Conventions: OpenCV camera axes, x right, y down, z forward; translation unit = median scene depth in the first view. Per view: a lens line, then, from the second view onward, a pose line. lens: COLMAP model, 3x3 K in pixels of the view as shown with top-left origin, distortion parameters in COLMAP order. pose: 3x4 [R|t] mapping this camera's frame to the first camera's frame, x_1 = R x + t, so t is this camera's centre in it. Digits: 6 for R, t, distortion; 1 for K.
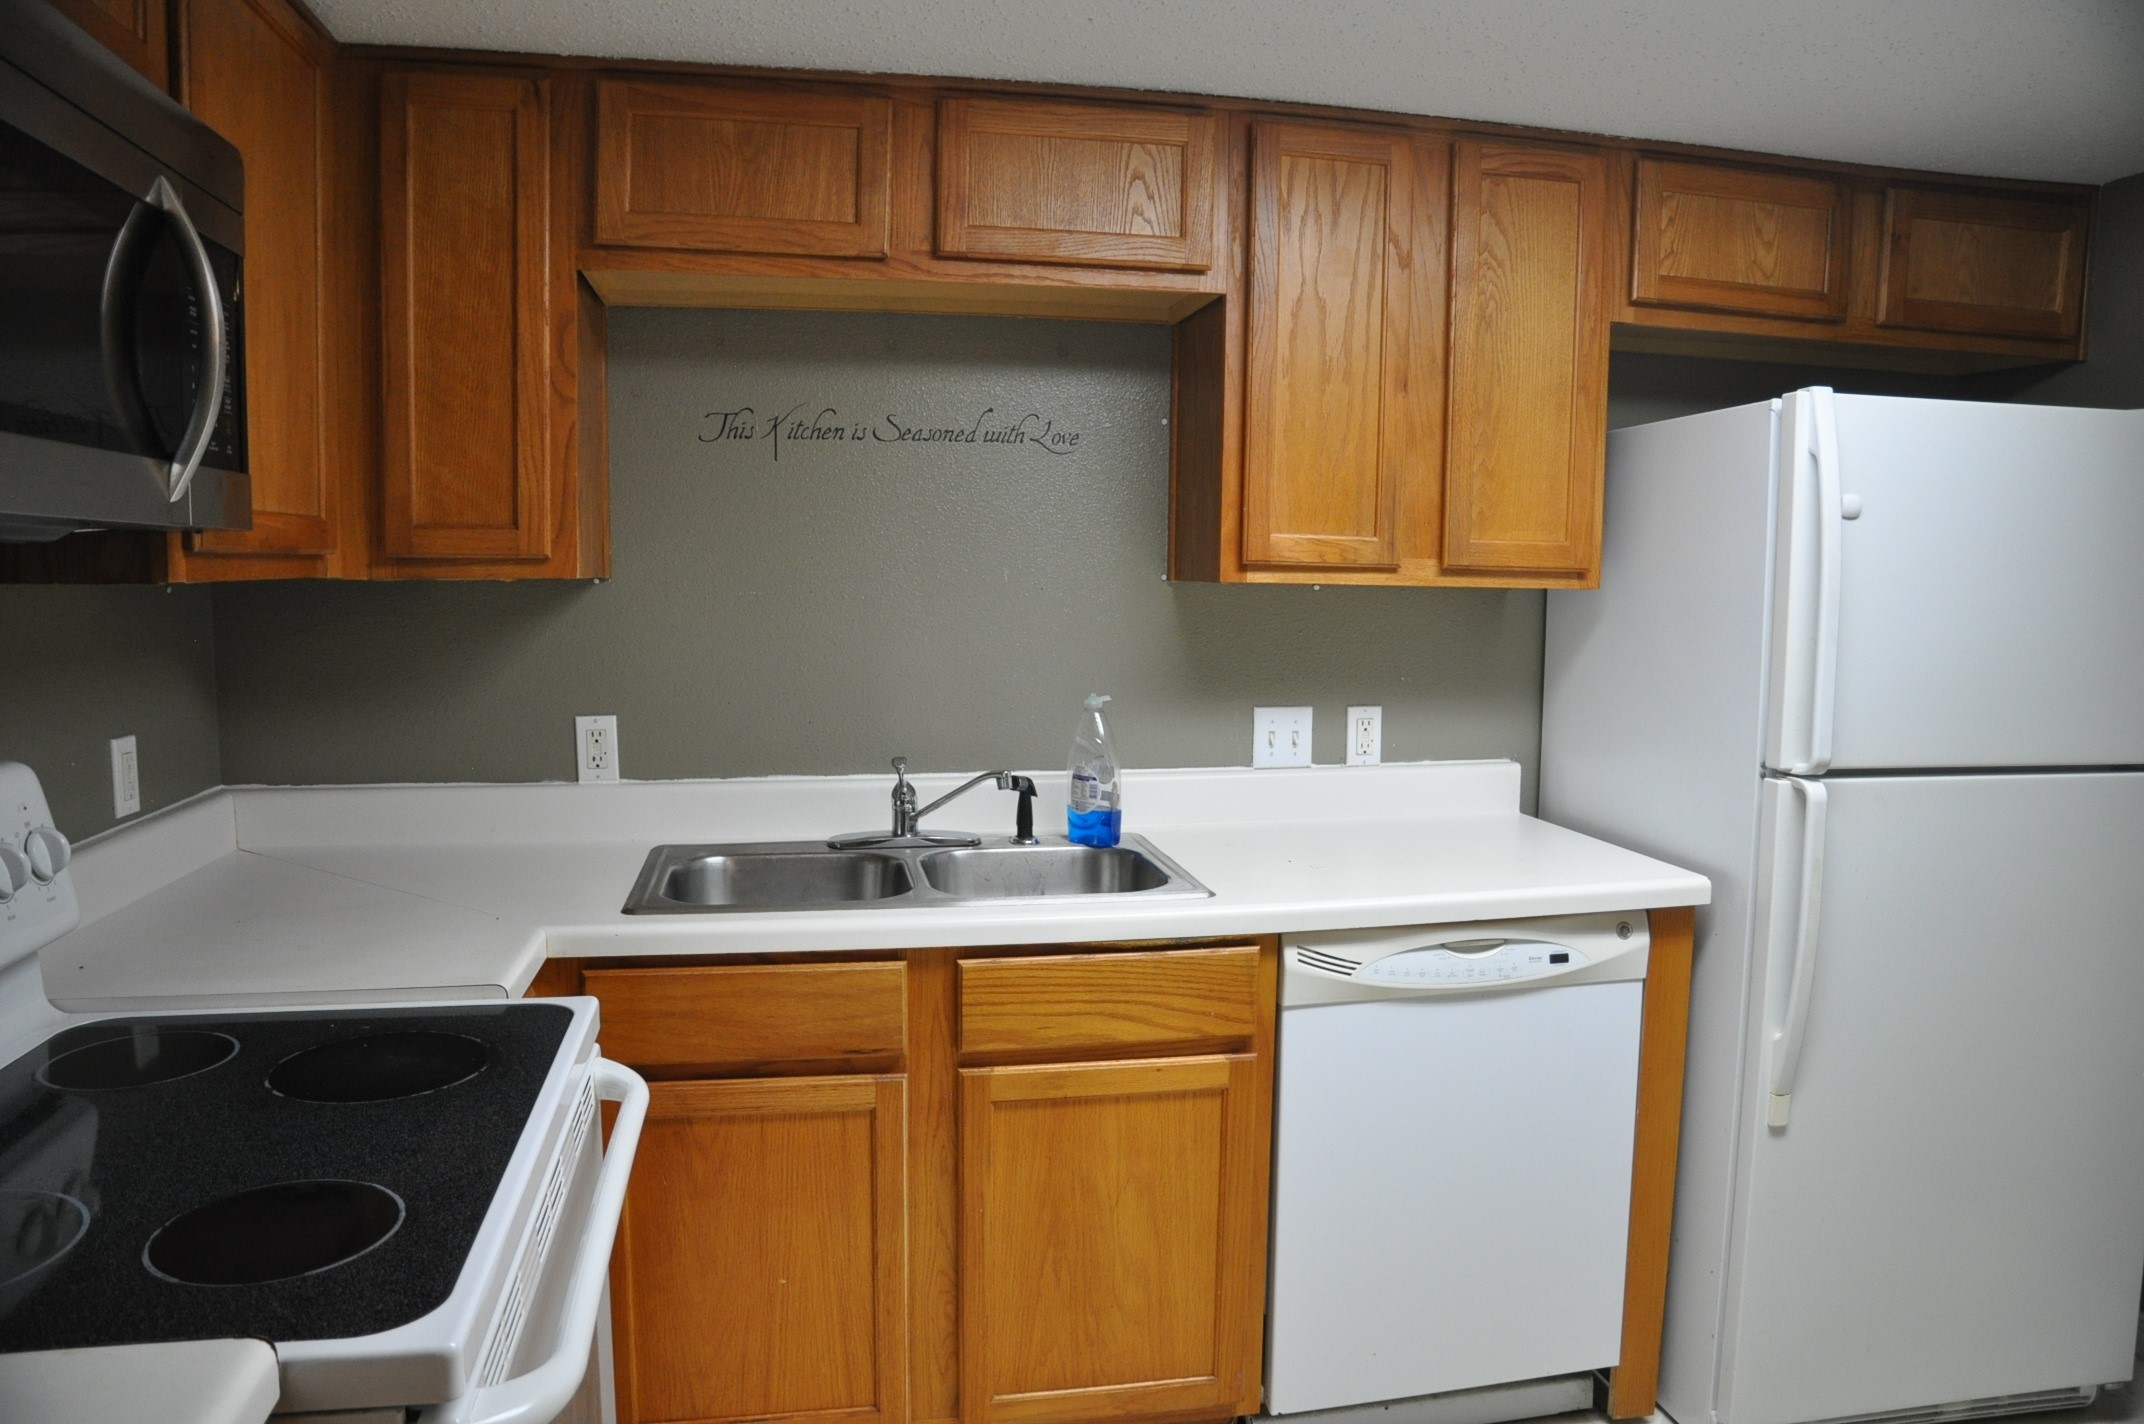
lens RADIAL K [[1454.1, 0, 1070.6], [0, 1454.1, 720.0], [0, 0, 1]] dist [-0.131533, 0.085179]
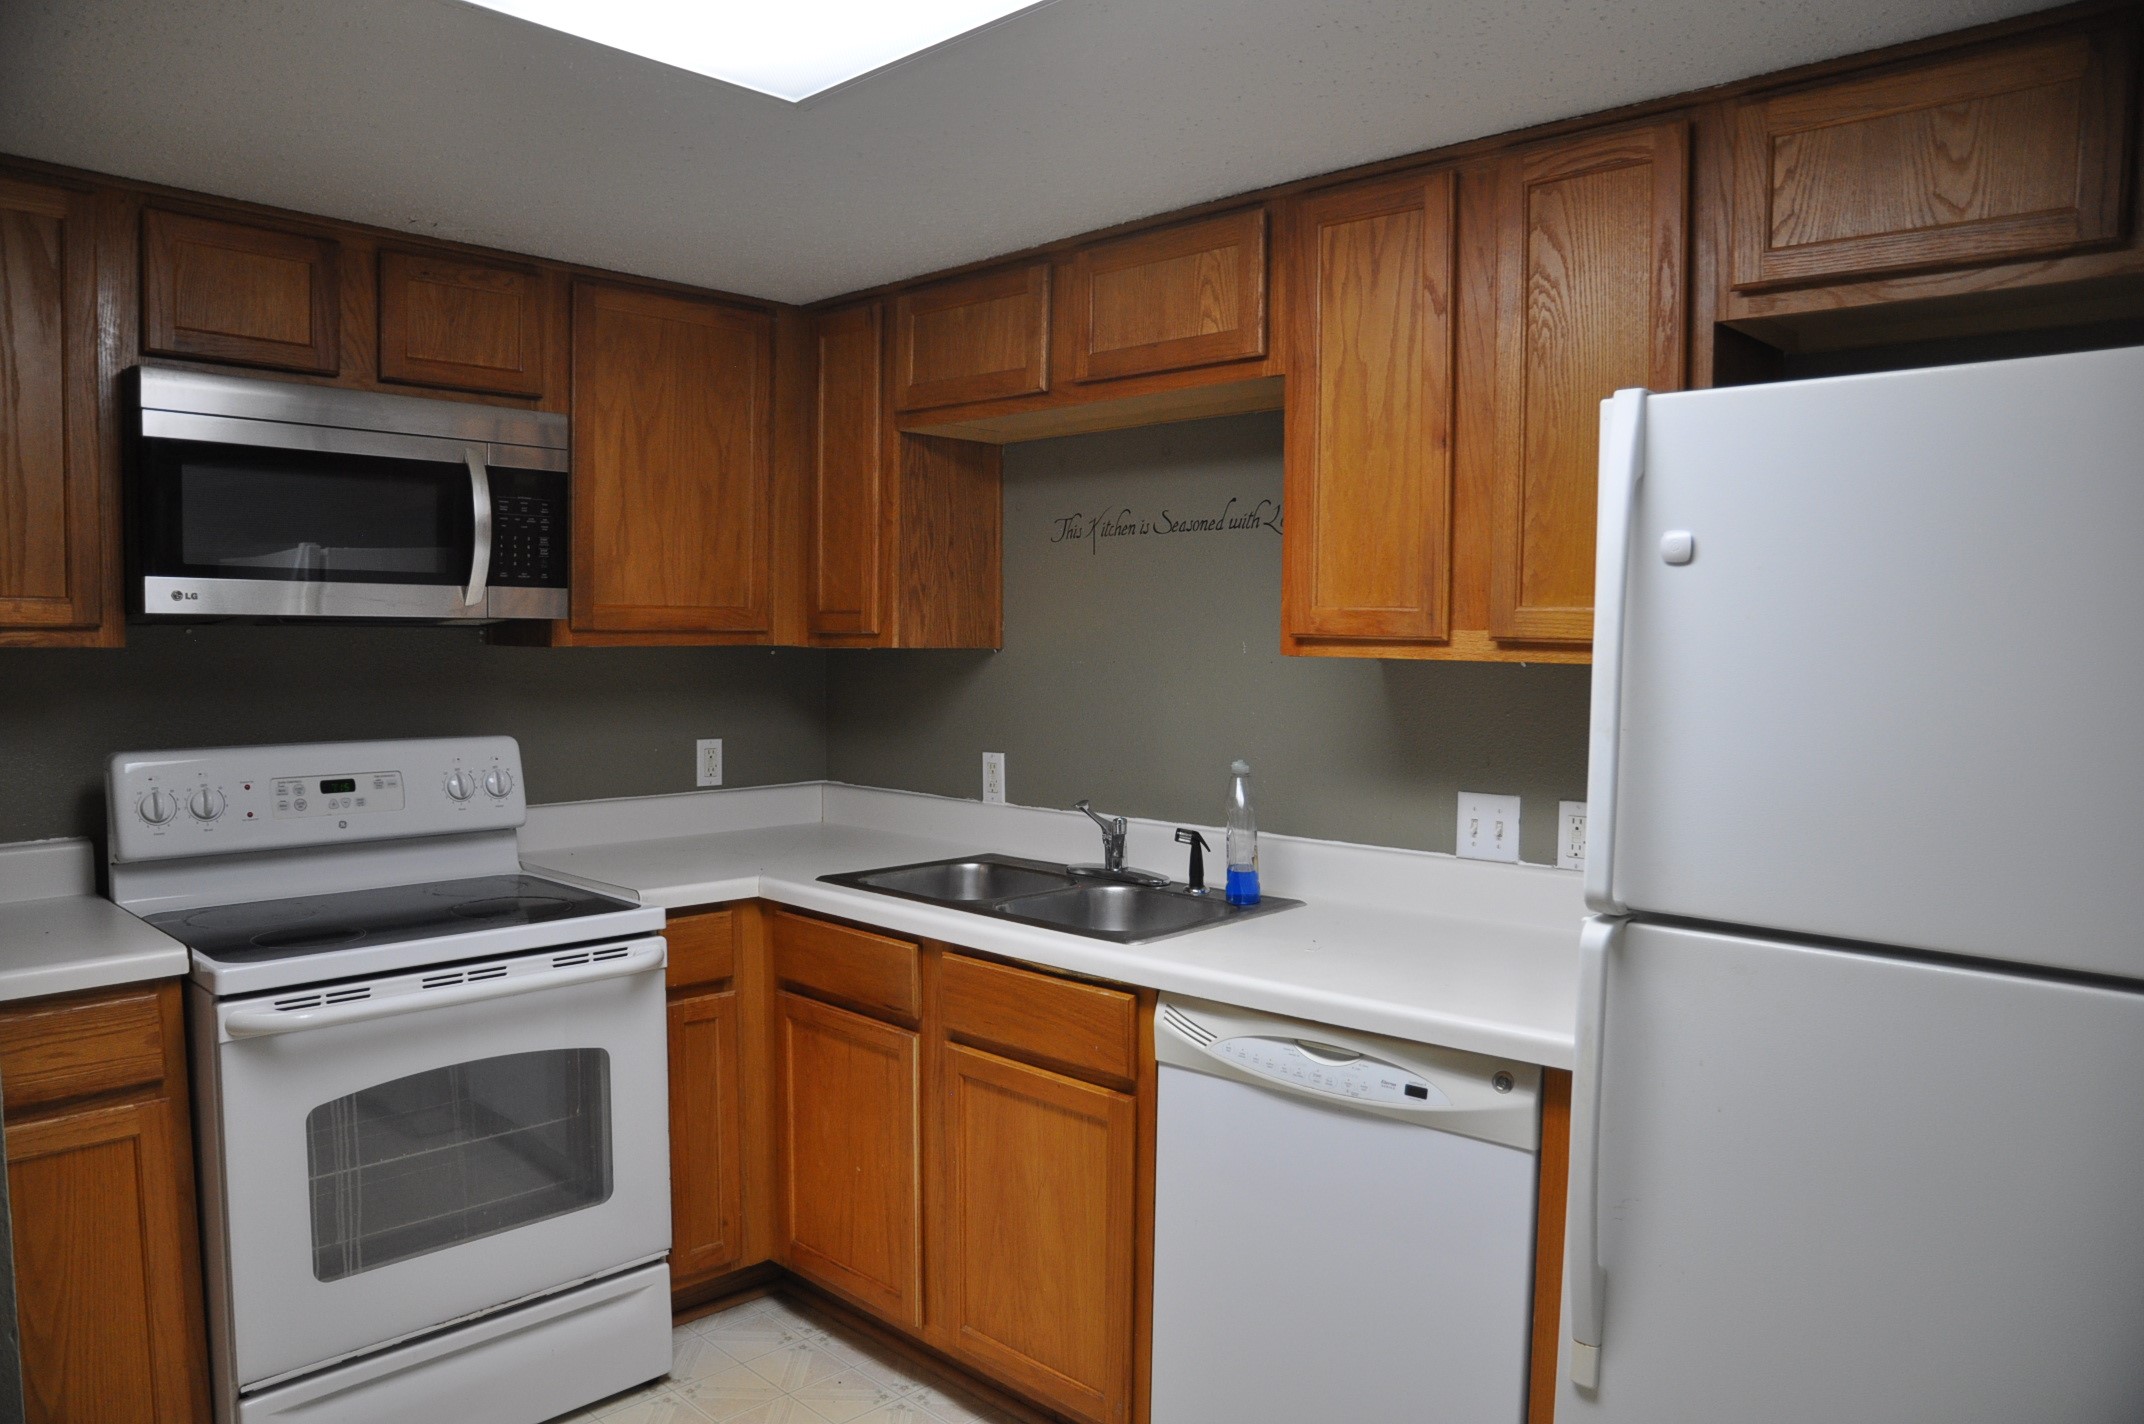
lens RADIAL K [[1464.1, 0, 1068.1], [0, 1464.1, 719.3], [0, 0, 1]] dist [-0.121428, 0.076931]
pose [[0.574378, 0.041691, -0.817528, 0.863917], [-0.087780, 0.996080, -0.010876, -0.026345], [0.813870, 0.078010, 0.575787, 0.293956]]
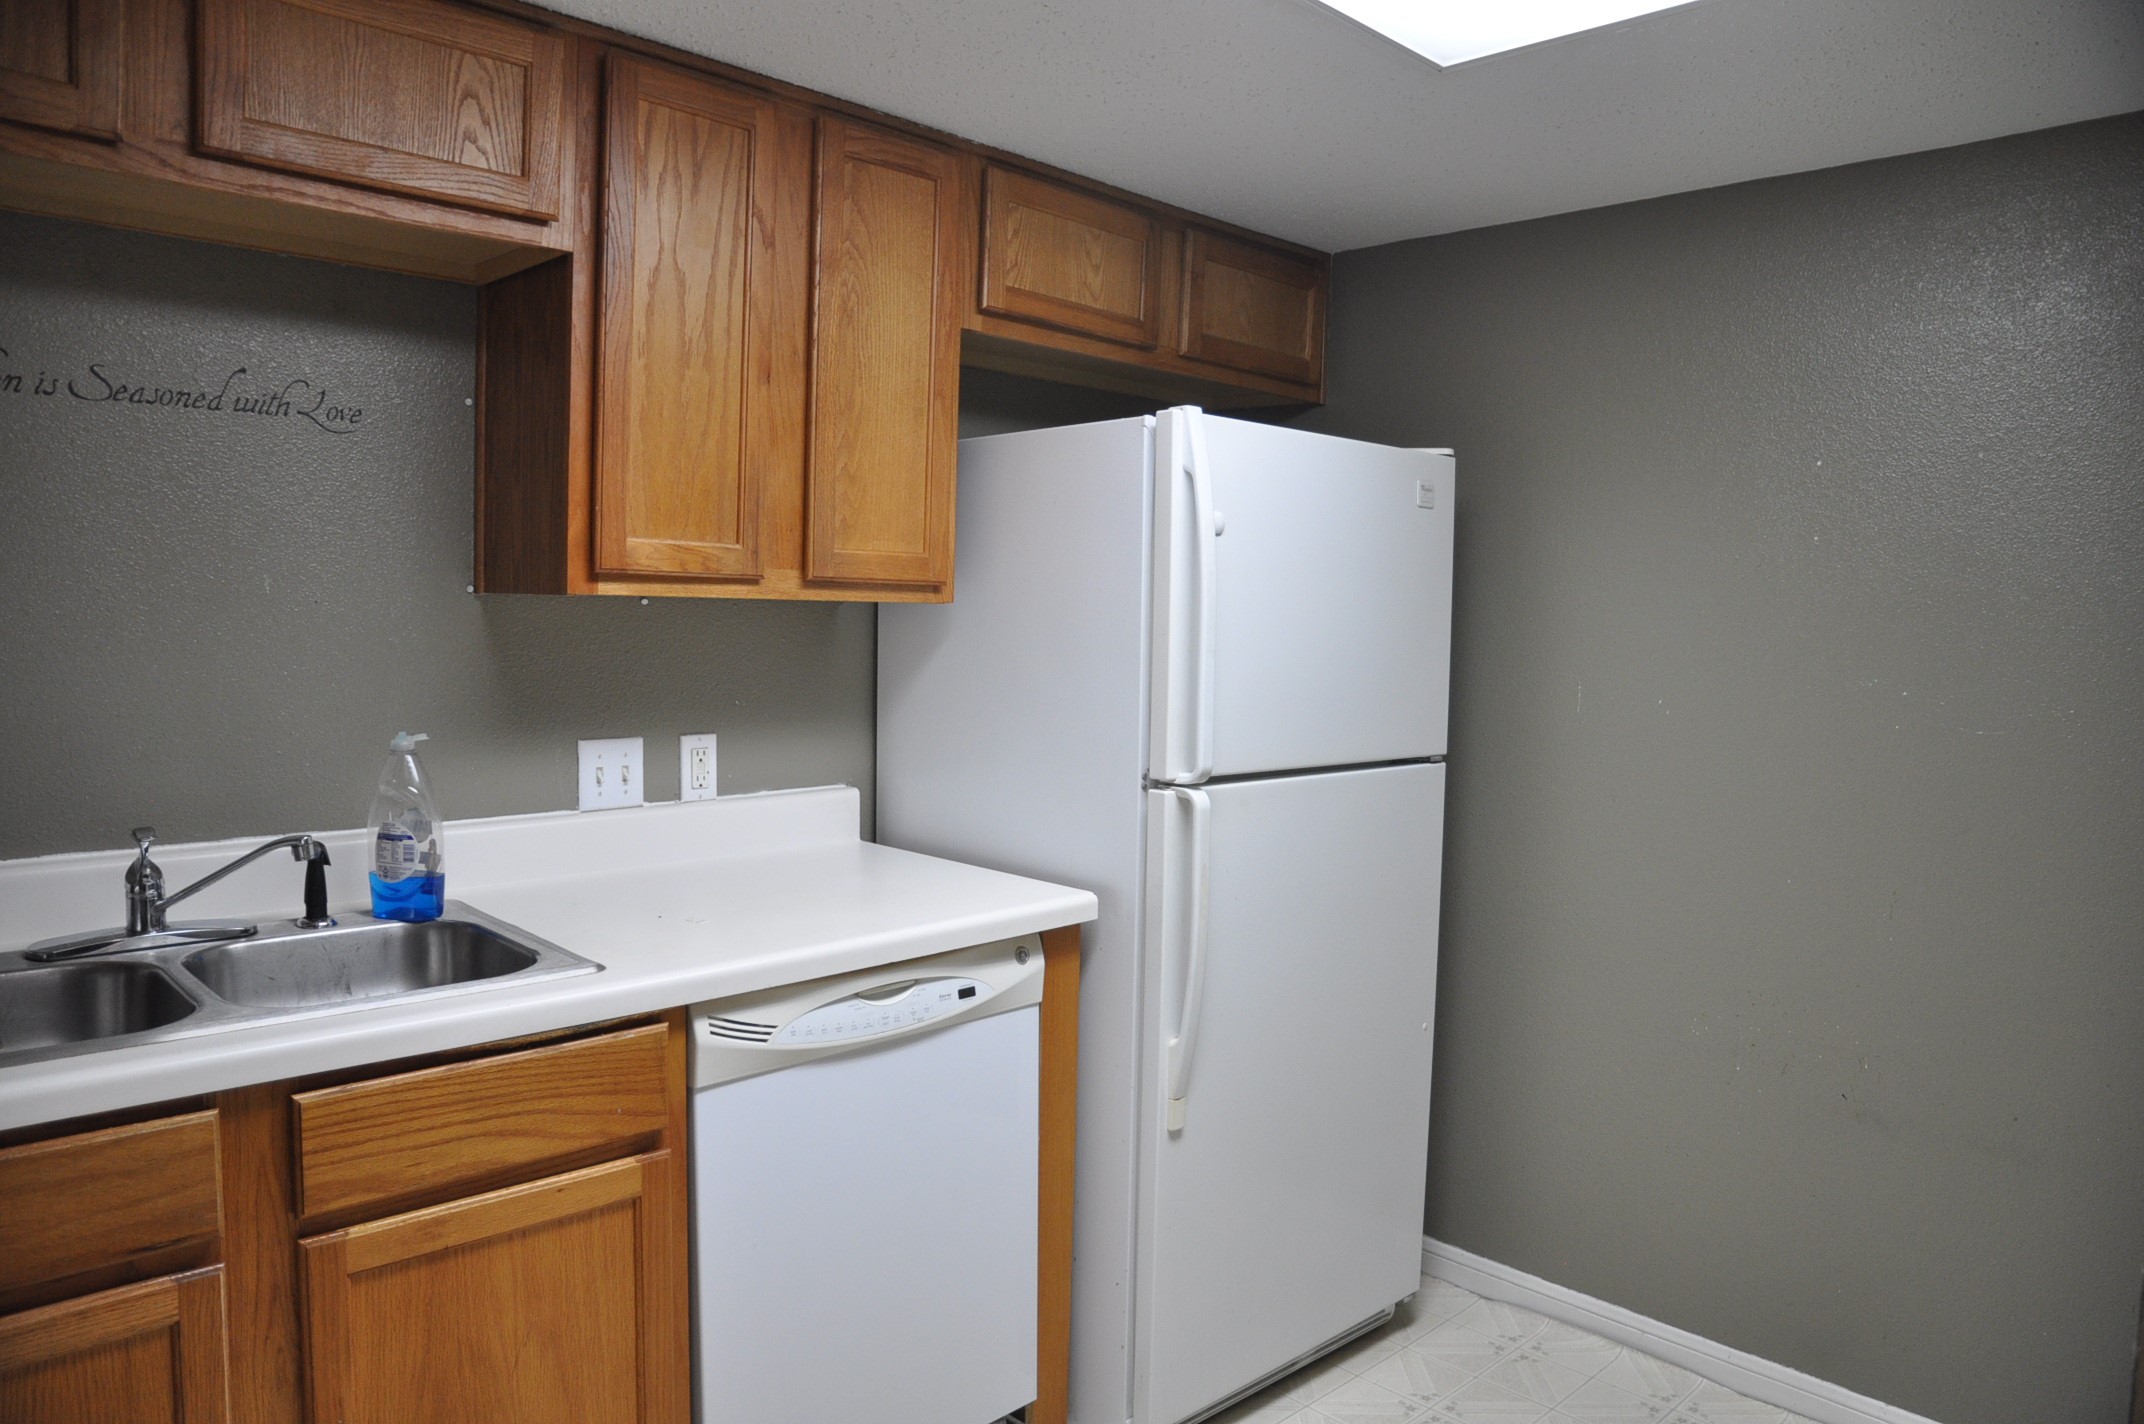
lens RADIAL K [[1464.1, 0, 1068.1], [0, 1464.1, 719.3], [0, 0, 1]] dist [-0.121428, 0.076931]
pose [[0.834809, -0.033158, 0.549541, -0.118067], [0.042041, 0.999109, -0.003582, -0.007072], [-0.548933, 0.026093, 0.835459, 0.143486]]
